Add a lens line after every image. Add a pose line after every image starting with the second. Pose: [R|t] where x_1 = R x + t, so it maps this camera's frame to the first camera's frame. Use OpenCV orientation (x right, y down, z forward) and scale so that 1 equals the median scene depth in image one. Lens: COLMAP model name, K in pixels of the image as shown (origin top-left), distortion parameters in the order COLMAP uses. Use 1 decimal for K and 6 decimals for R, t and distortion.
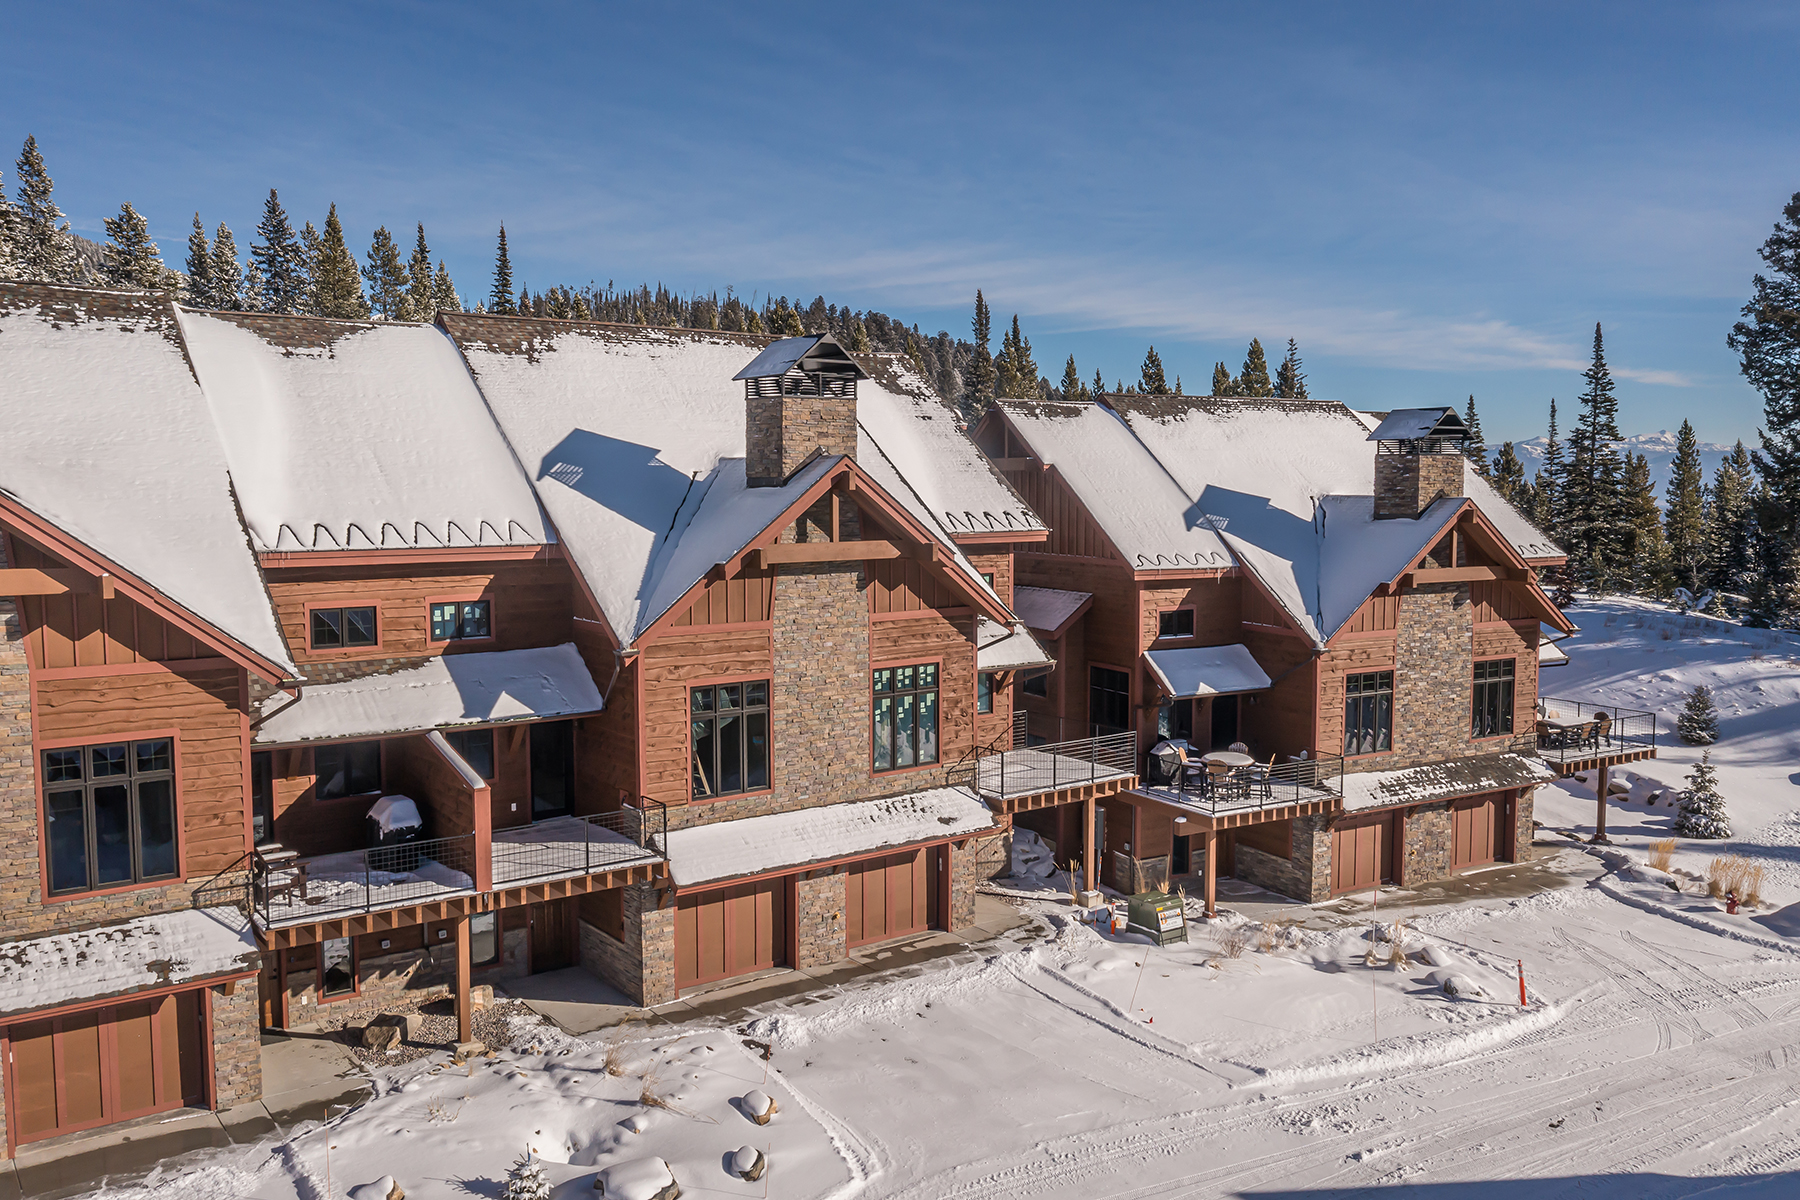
lens RADIAL K [[1422.4, 0, 900.4], [0, 1422.4, 601.5], [0, 0, 1]] dist [-0.010740, -0.001095]
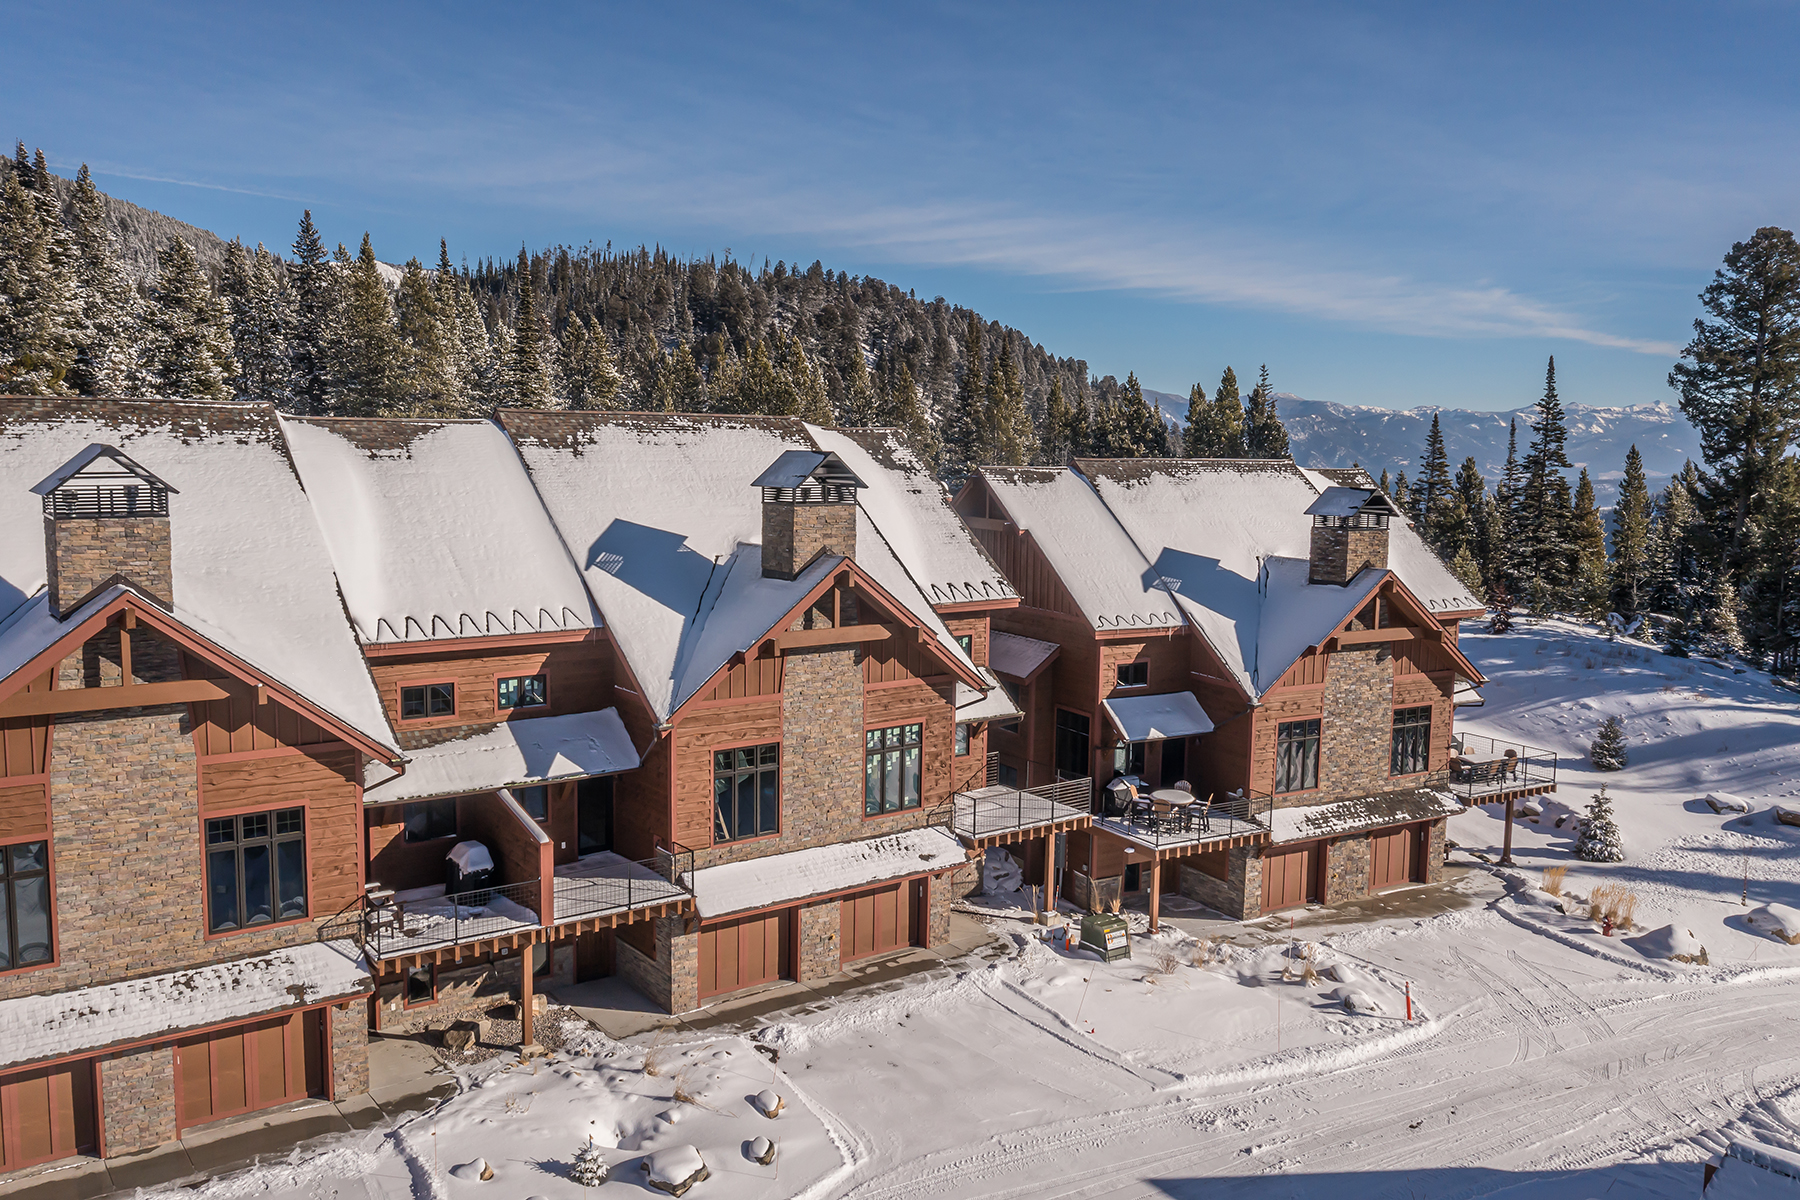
lens RADIAL K [[1422.4, 0, 900.2], [0, 1422.4, 600.5], [0, 0, 1]] dist [-0.010740, -0.001095]
pose [[0.999840, 0.016858, 0.005928, 0.000085], [-0.017025, 0.999426, 0.029287, -0.095714], [-0.005431, -0.029383, 0.999553, -0.179502]]
